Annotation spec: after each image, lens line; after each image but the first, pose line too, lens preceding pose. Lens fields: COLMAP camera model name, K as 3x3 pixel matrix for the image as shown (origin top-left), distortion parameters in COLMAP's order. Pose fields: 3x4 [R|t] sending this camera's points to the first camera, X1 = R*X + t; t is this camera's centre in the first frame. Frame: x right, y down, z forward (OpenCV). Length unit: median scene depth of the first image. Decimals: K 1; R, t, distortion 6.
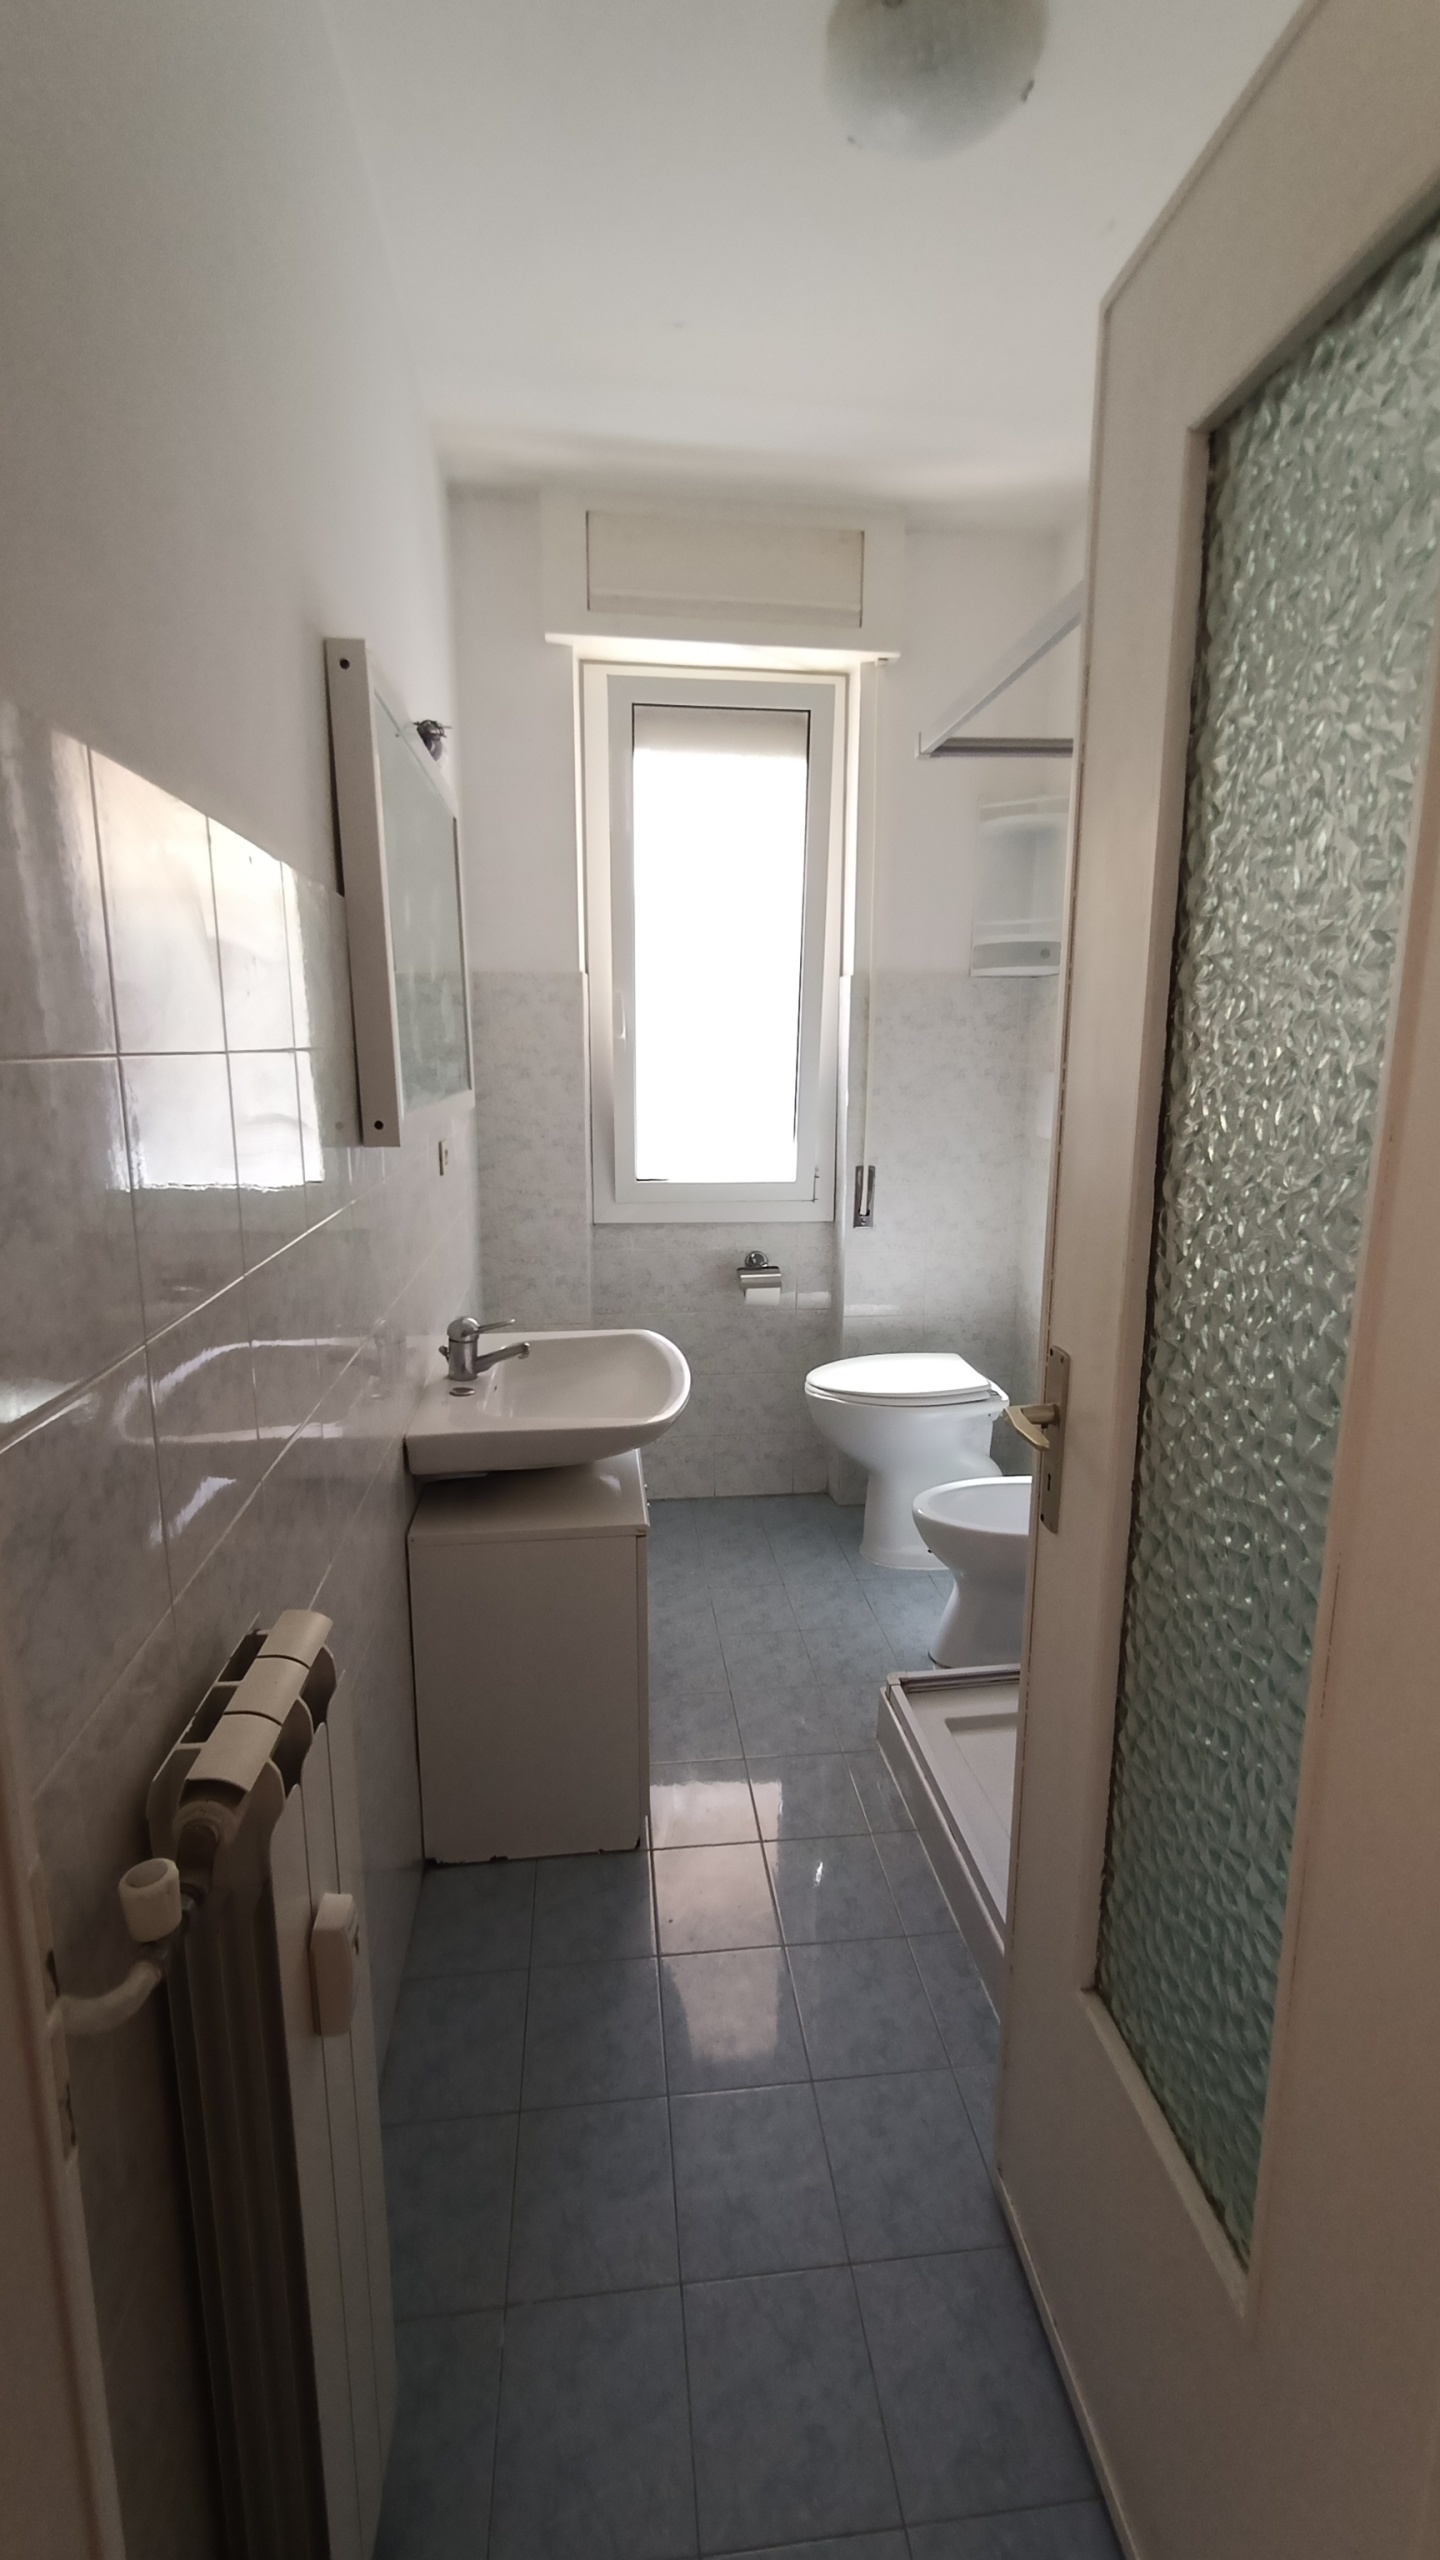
lens RADIAL K [[1177.4, 0, 753.9], [0, 1177.4, 1279.5], [0, 0, 1]] dist [-0.002328, 0.000529]
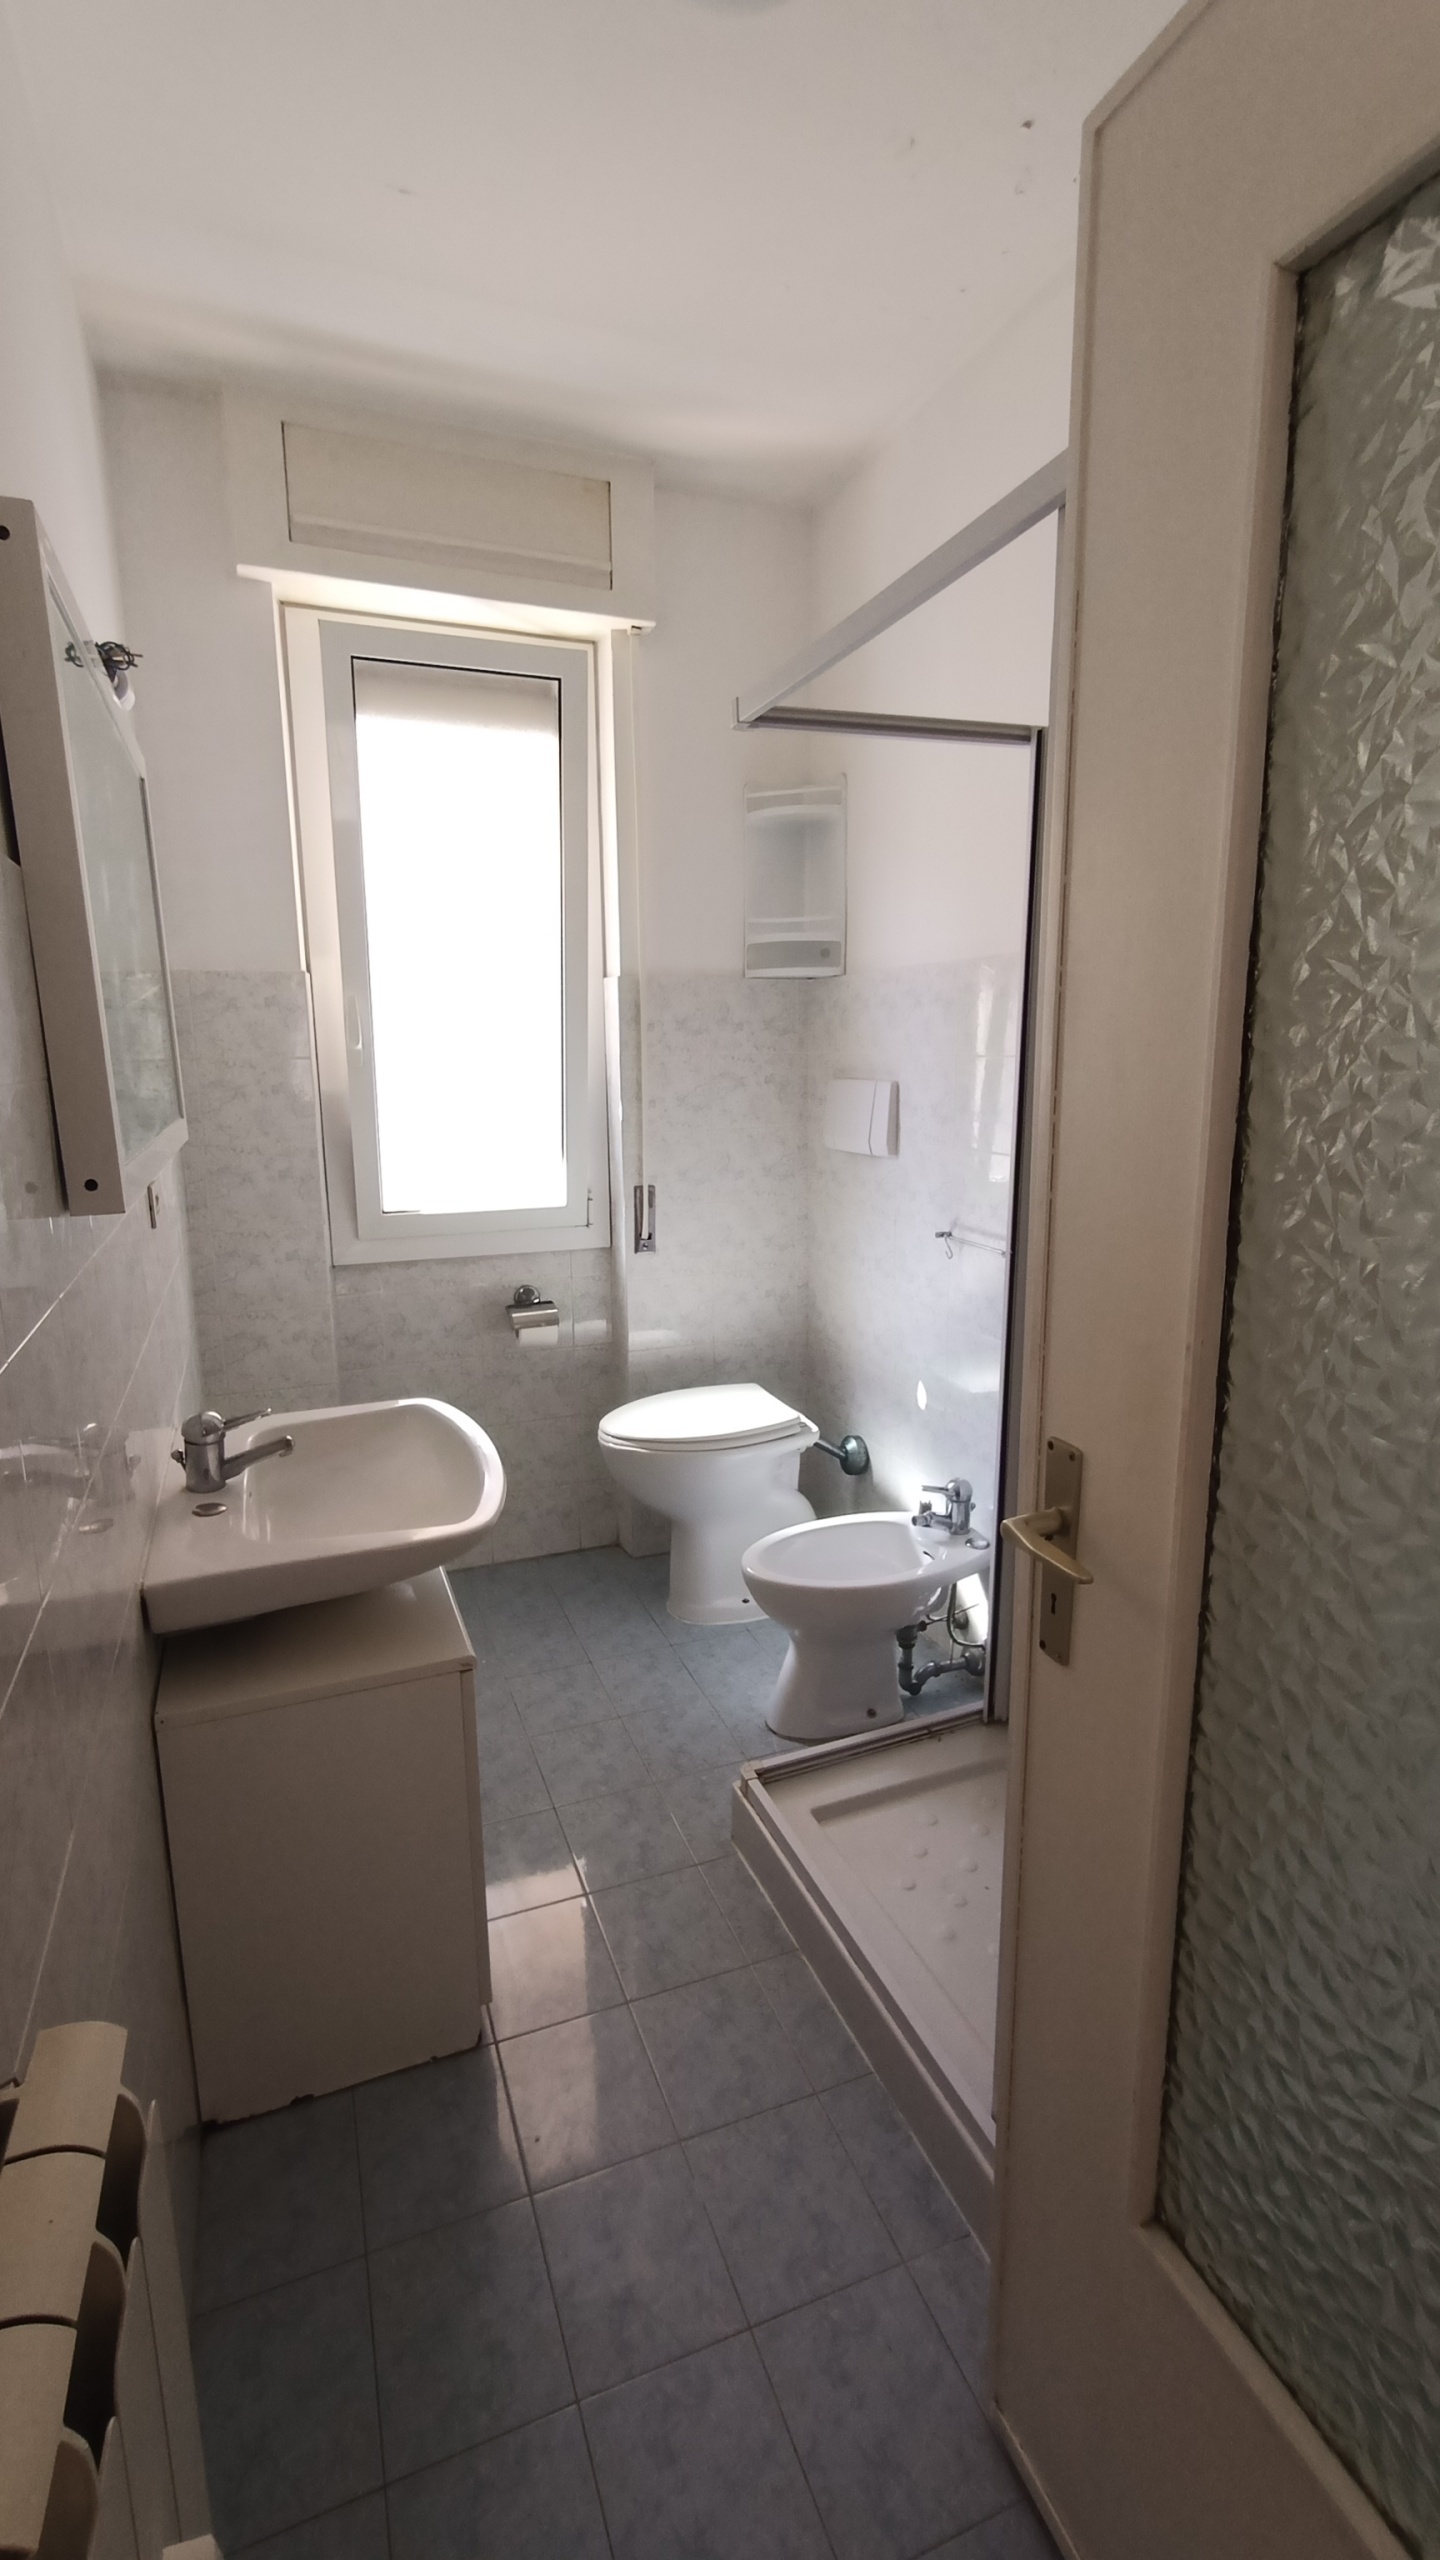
lens RADIAL K [[1177.4, 0, 753.9], [0, 1177.4, 1279.5], [0, 0, 1]] dist [-0.002328, 0.000529]
pose [[0.967930, -0.060286, 0.243878, -0.056016], [0.060212, 0.998155, 0.007763, -0.029109], [-0.243896, 0.007170, 0.969775, 0.107890]]
